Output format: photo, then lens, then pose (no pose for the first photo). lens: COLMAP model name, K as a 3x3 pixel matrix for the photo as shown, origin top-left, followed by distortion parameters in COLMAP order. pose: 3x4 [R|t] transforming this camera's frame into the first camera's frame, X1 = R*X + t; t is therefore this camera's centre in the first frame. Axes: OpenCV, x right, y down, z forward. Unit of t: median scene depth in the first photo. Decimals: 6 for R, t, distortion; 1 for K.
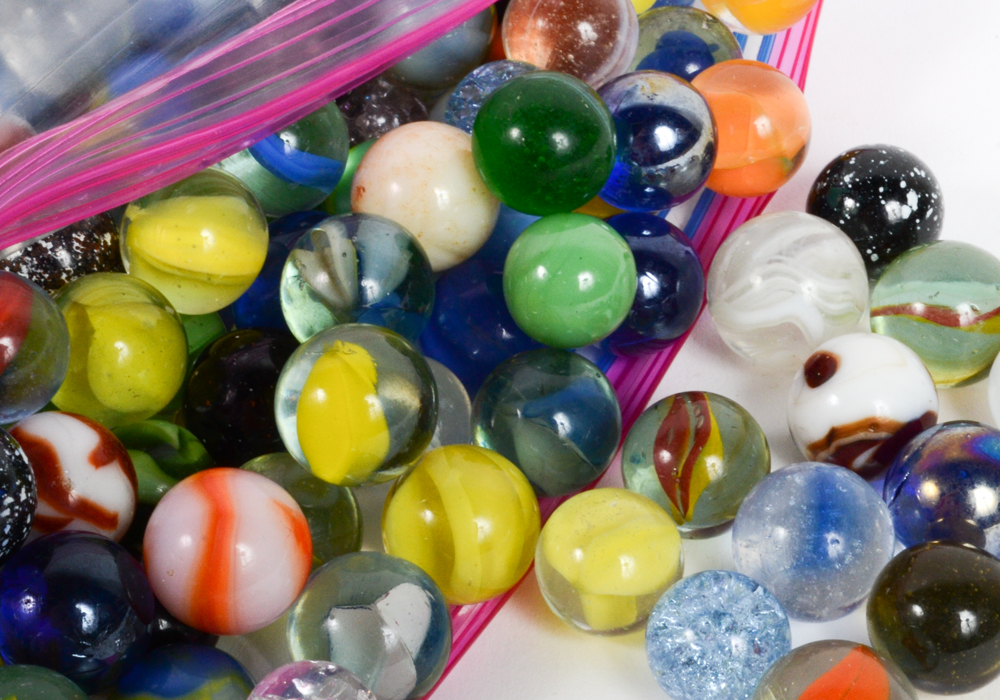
lens RADIAL K [[1871.2, 0, 500.0], [0, 1871.2, 350.0], [0, 0, 1]] dist [-0.011898, -0.073338]
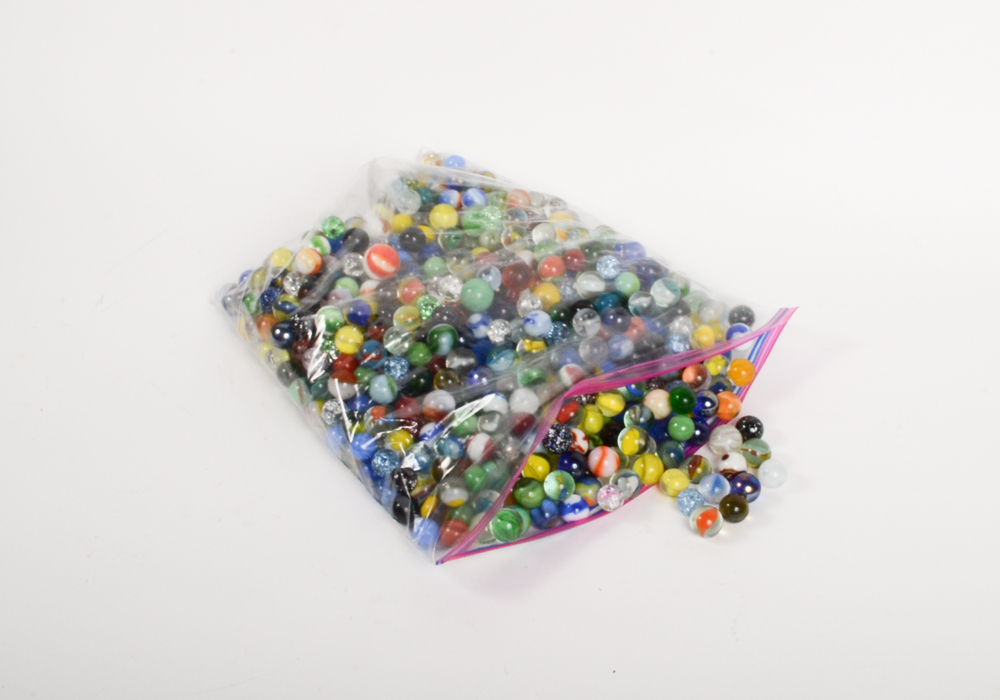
lens RADIAL K [[1000.7, 0, 500.0], [0, 1000.7, 350.0], [0, 0, 1]] dist [-0.001906, -0.000254]
pose [[0.942831, 0.223471, -0.247246, 0.194889], [-0.241998, 0.969144, -0.046868, 0.003787], [0.229143, 0.104022, 0.967819, -1.721991]]
